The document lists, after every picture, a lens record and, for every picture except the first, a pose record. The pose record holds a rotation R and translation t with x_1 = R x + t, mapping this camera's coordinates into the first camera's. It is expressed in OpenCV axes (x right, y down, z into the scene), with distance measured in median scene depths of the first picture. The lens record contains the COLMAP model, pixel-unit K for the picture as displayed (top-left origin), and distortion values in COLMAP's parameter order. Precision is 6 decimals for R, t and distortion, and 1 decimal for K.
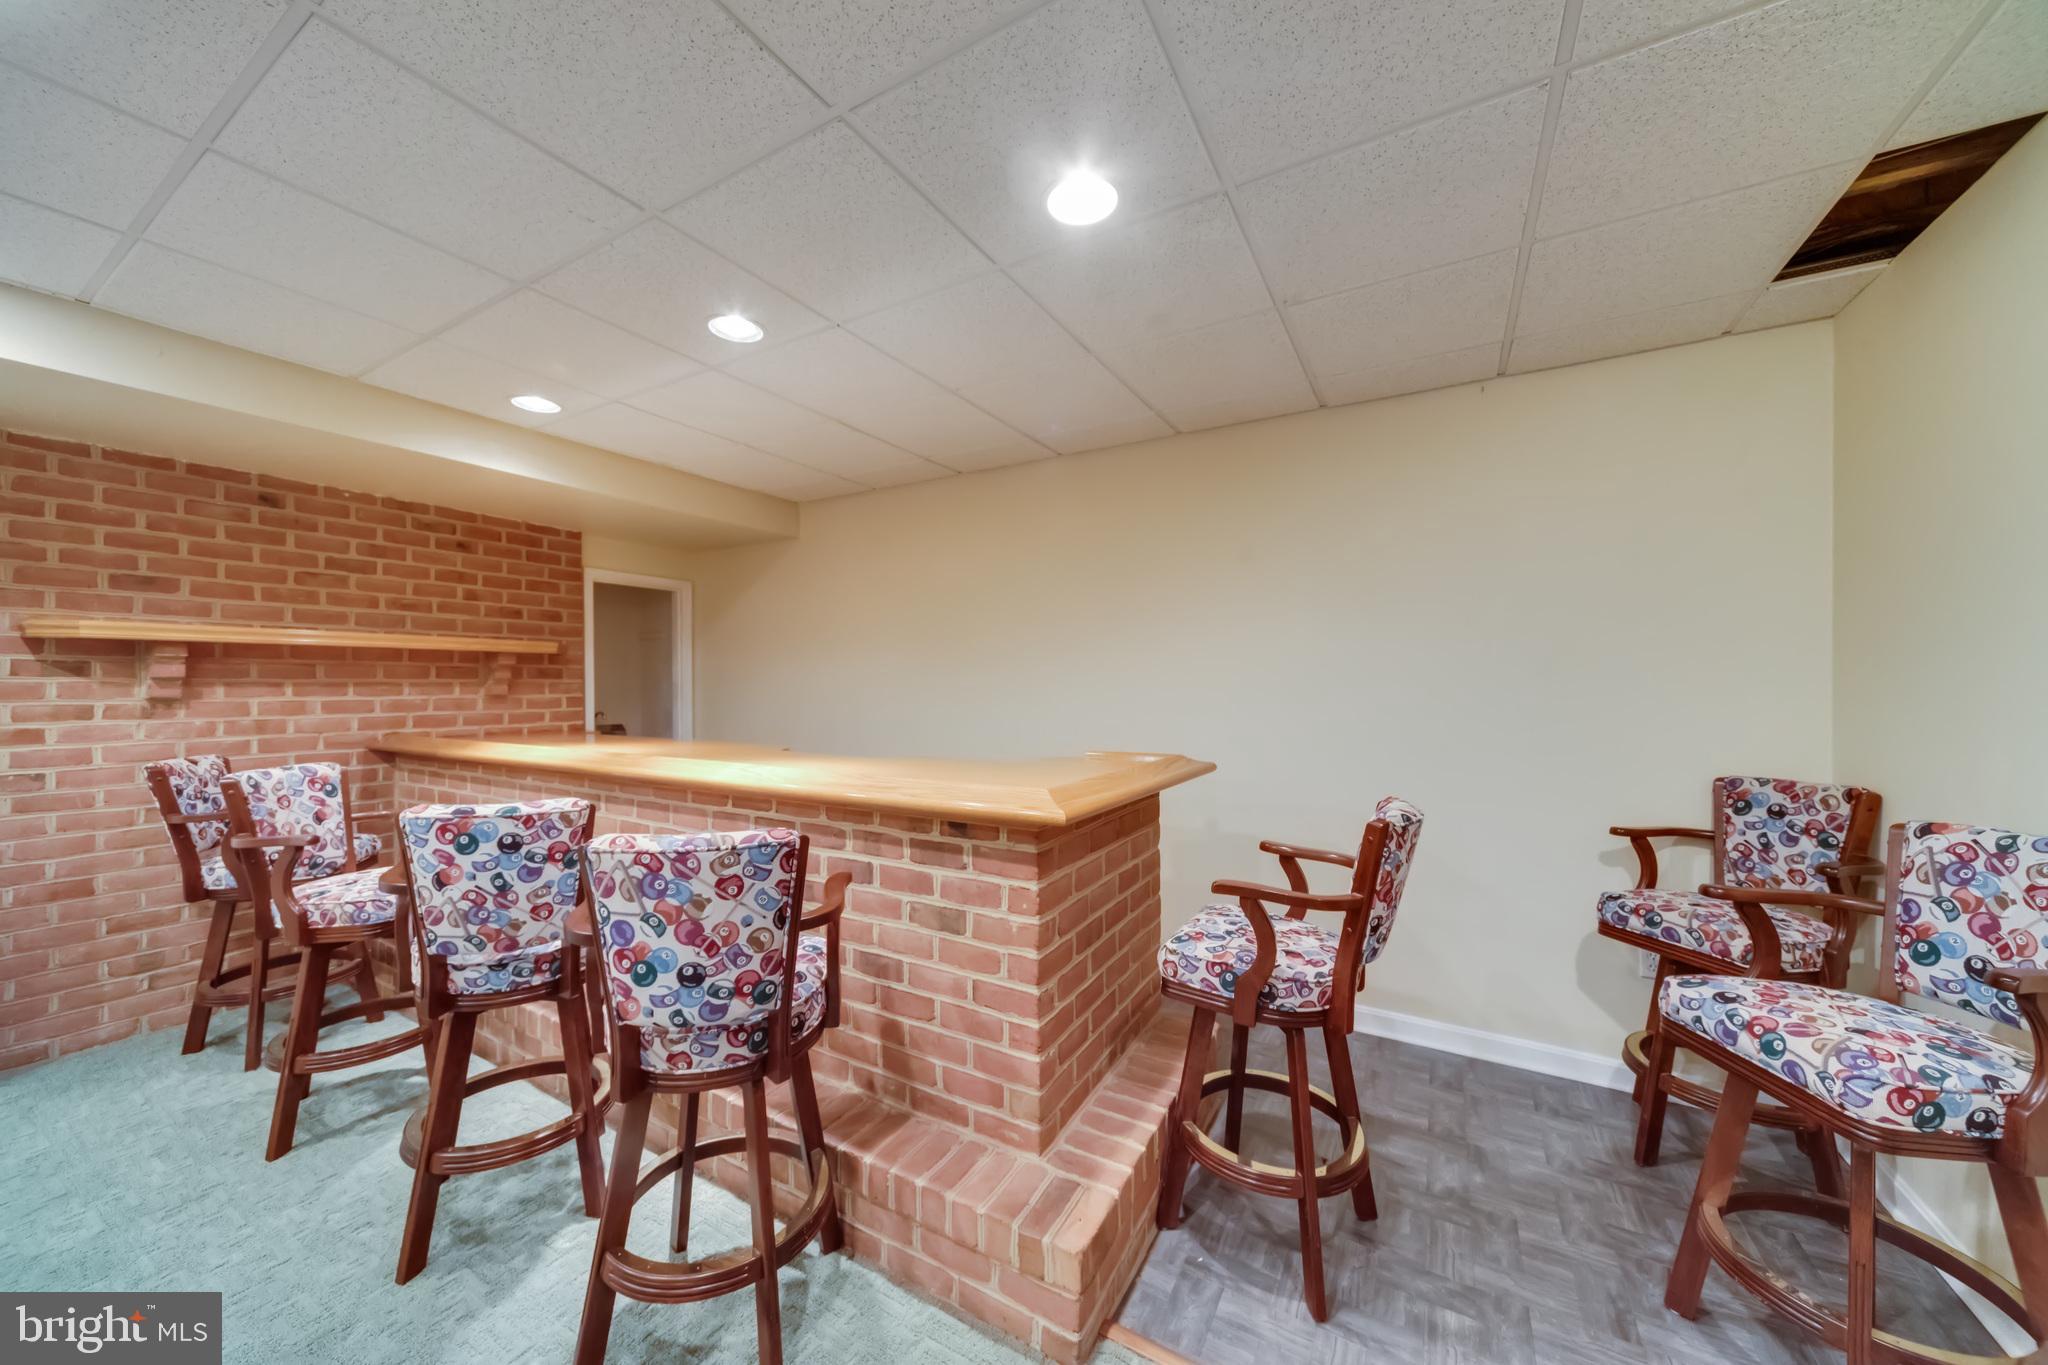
lens RADIAL K [[705.5, 0, 1024.9], [0, 705.5, 681.4], [0, 0, 1]] dist [0.002530, -0.000197]
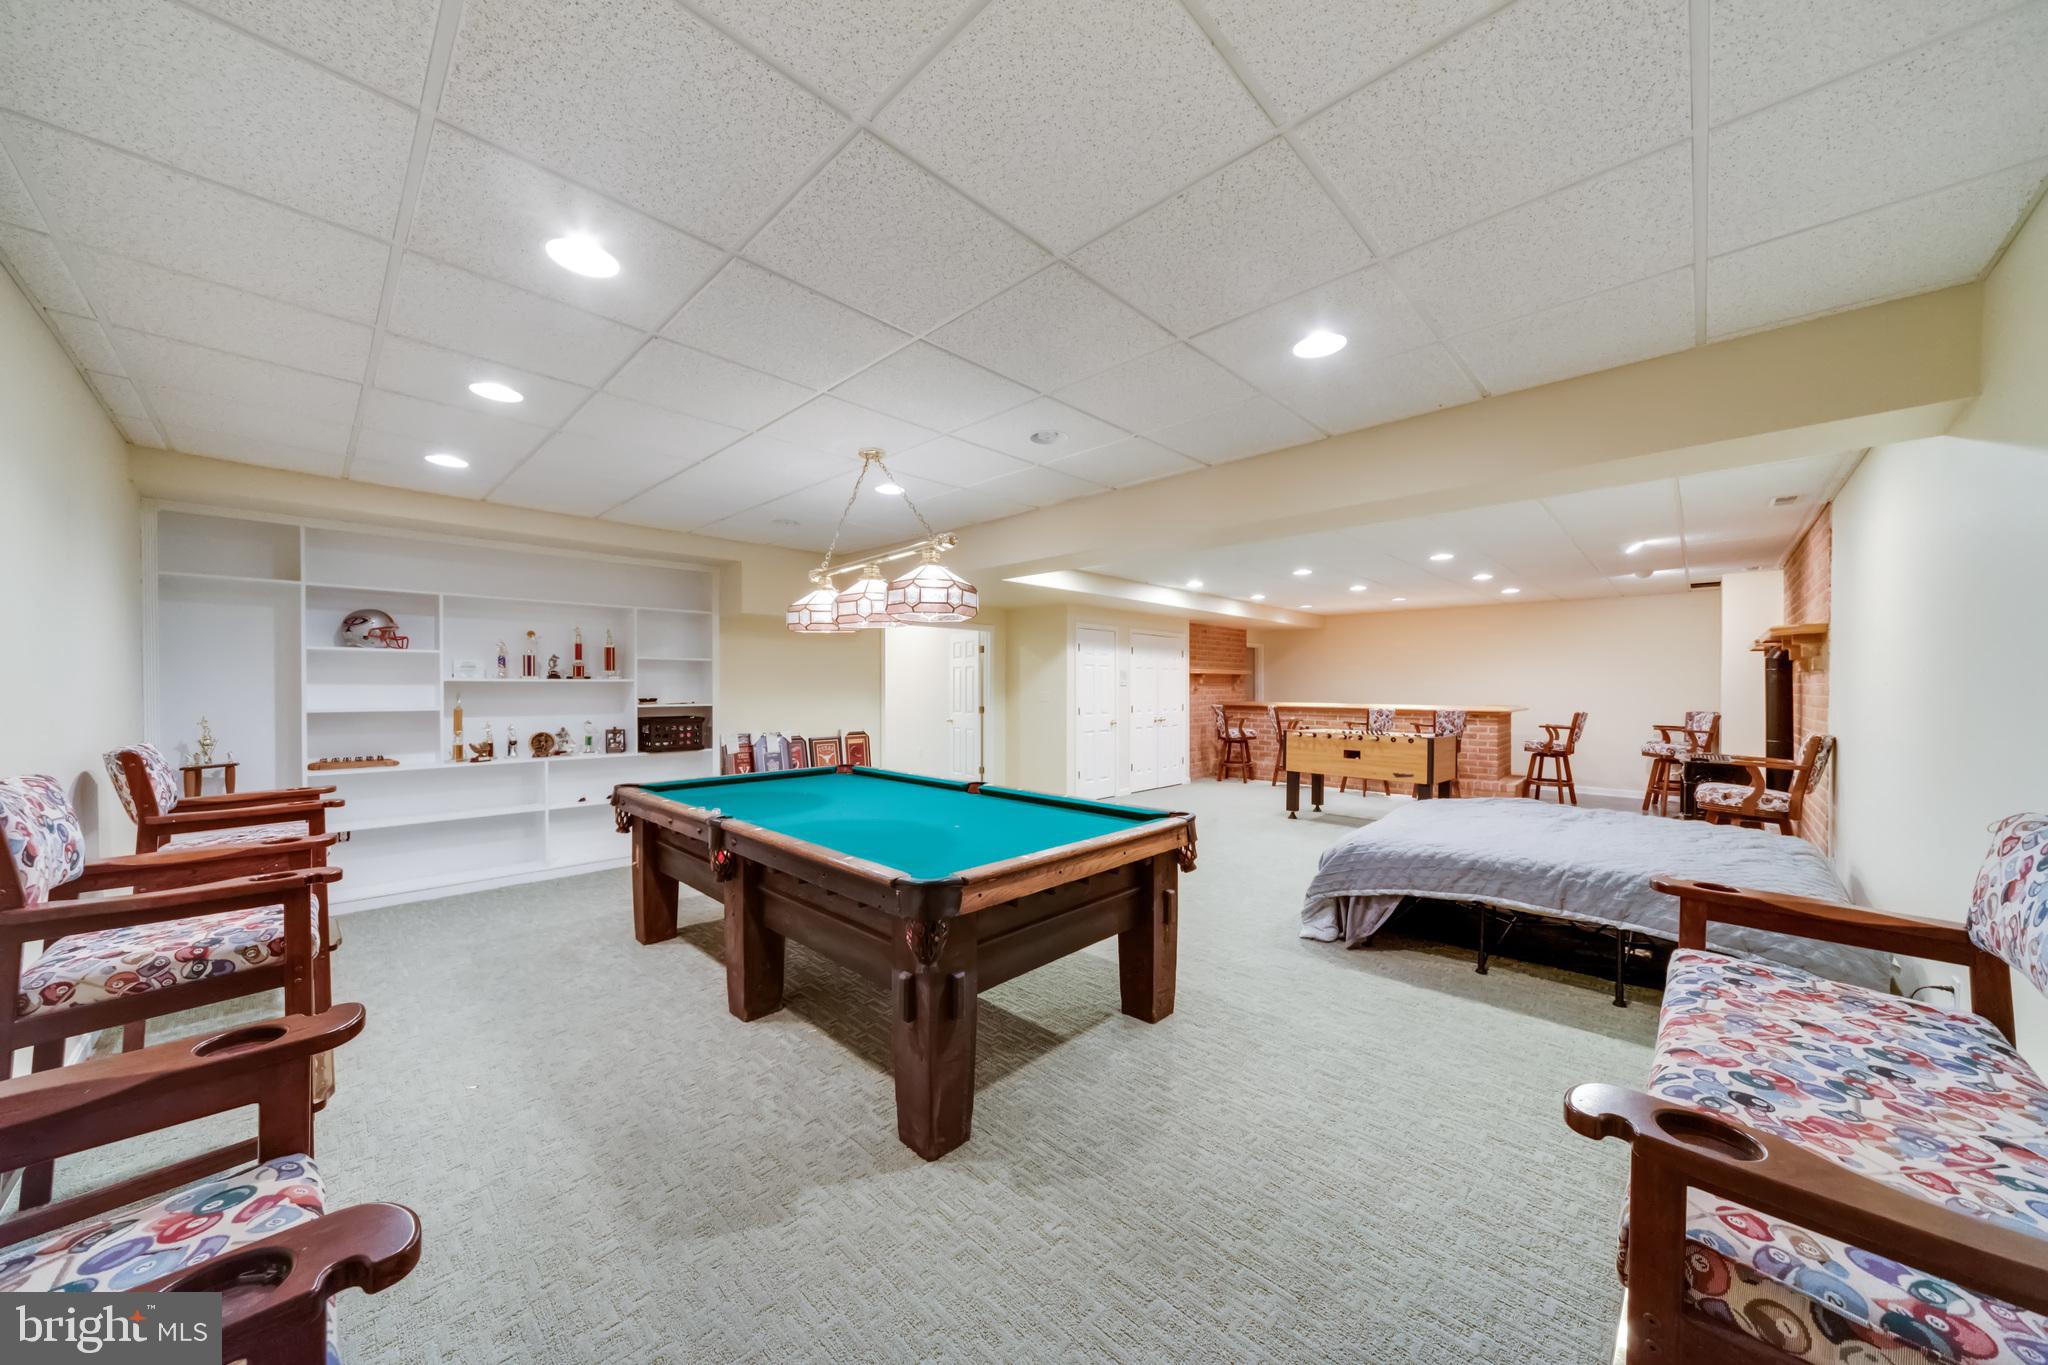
lens RADIAL K [[705.5, 0, 1019.1], [0, 705.5, 678.9], [0, 0, 1]] dist [0.002530, -0.000197]
pose [[0.973486, 0.001022, -0.228743, -2.068051], [-0.003349, 0.999947, -0.009786, 0.015773], [0.228720, 0.010293, 0.973438, -4.486415]]
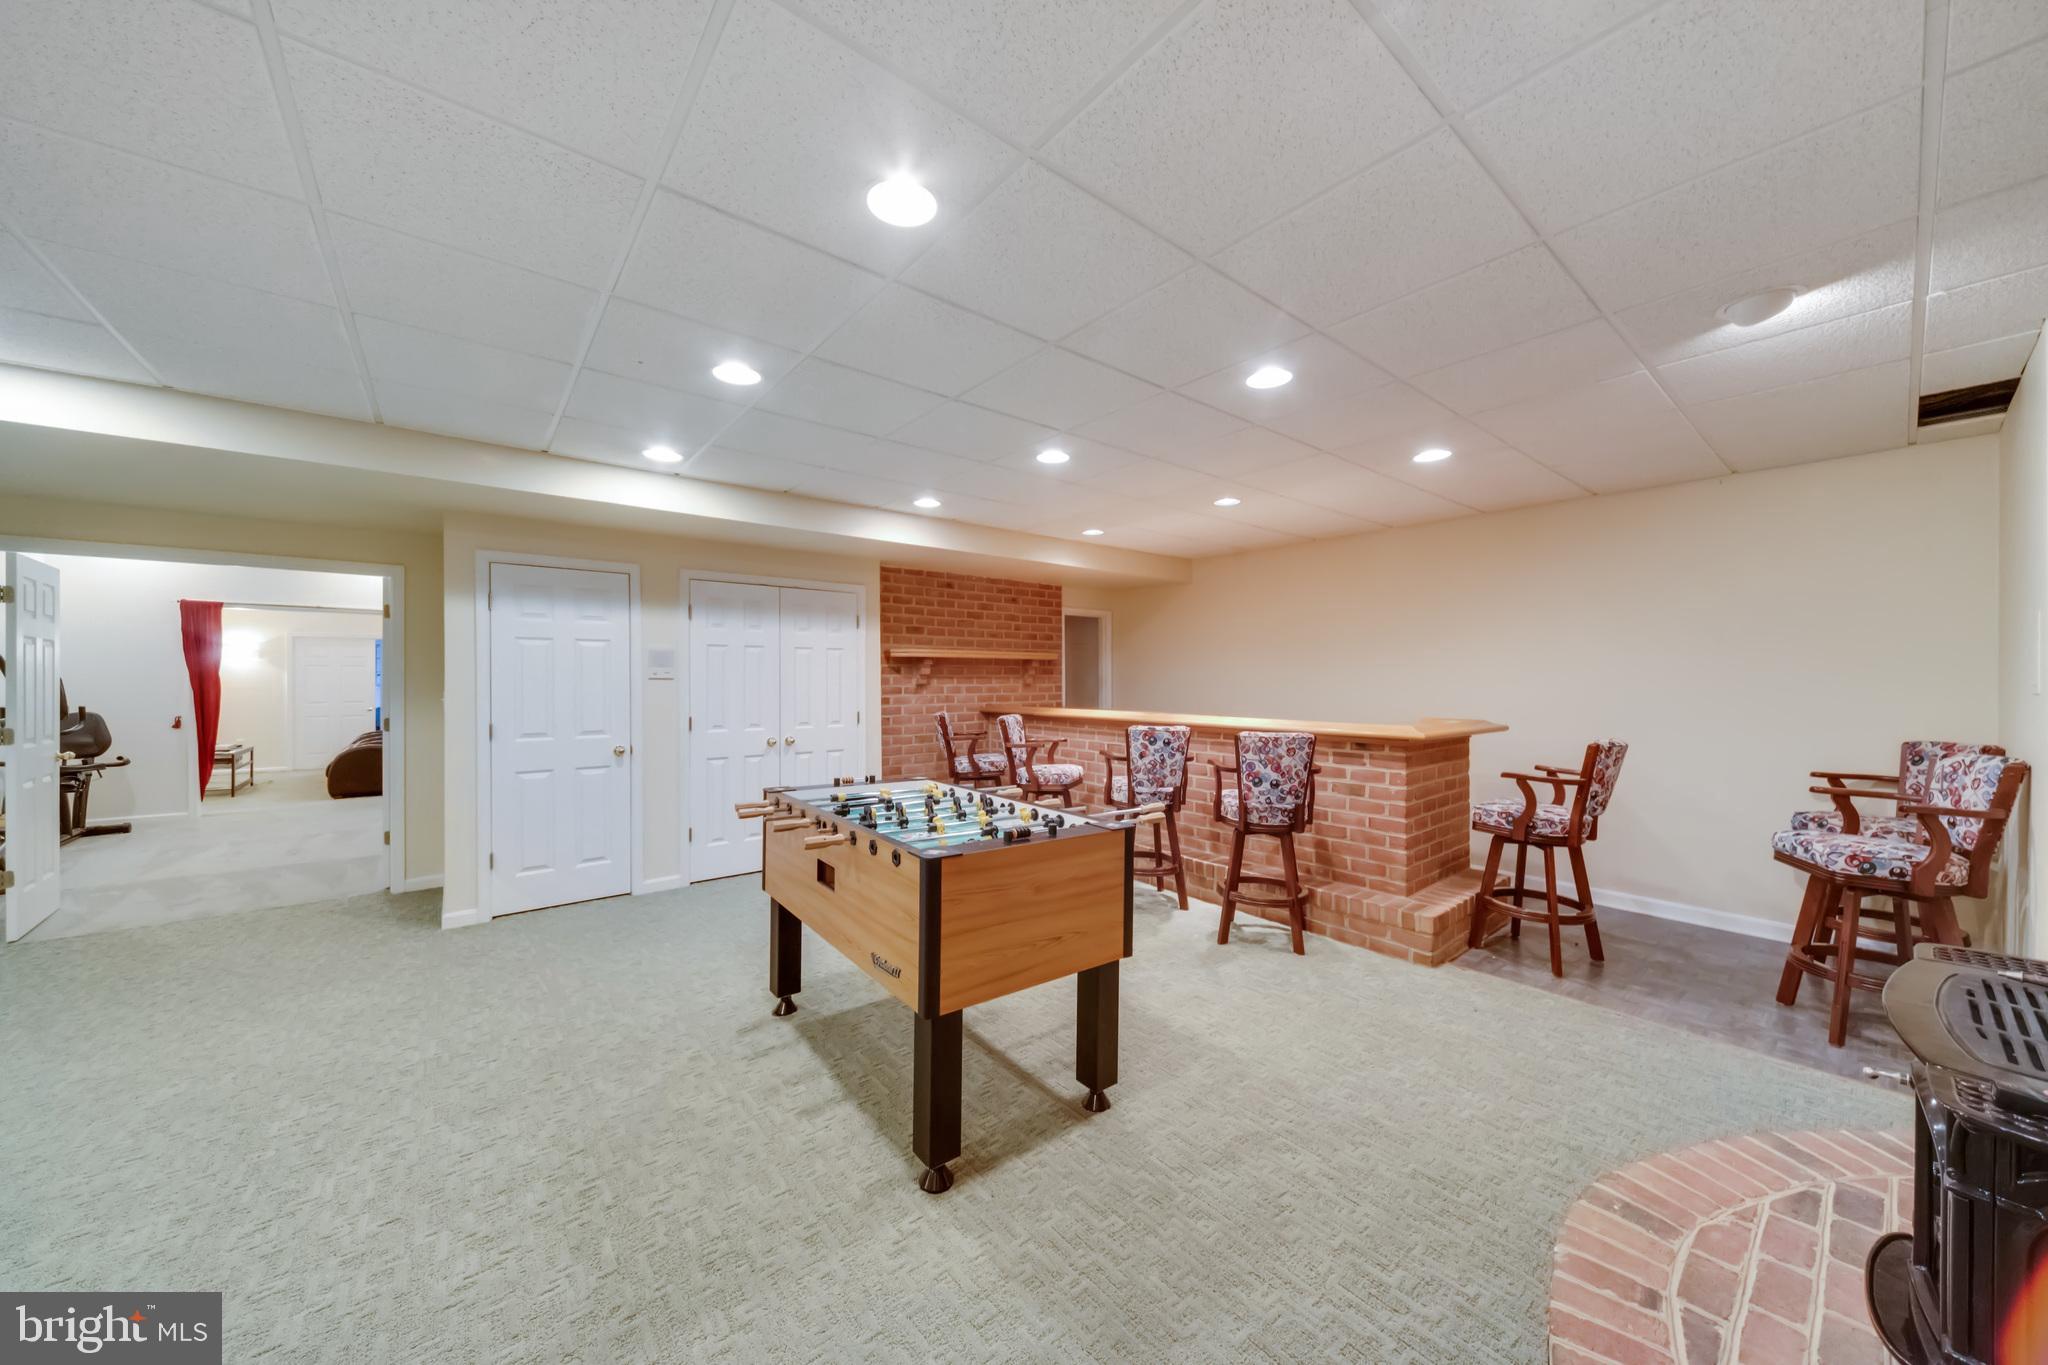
lens RADIAL K [[705.5, 0, 1021.7], [0, 705.5, 682.8], [0, 0, 1]] dist [0.002530, -0.000197]
pose [[0.935585, 0.004320, -0.353075, -0.312614], [-0.000898, 0.999951, 0.009853, -0.002124], [0.353100, -0.008902, 0.935543, -1.395145]]
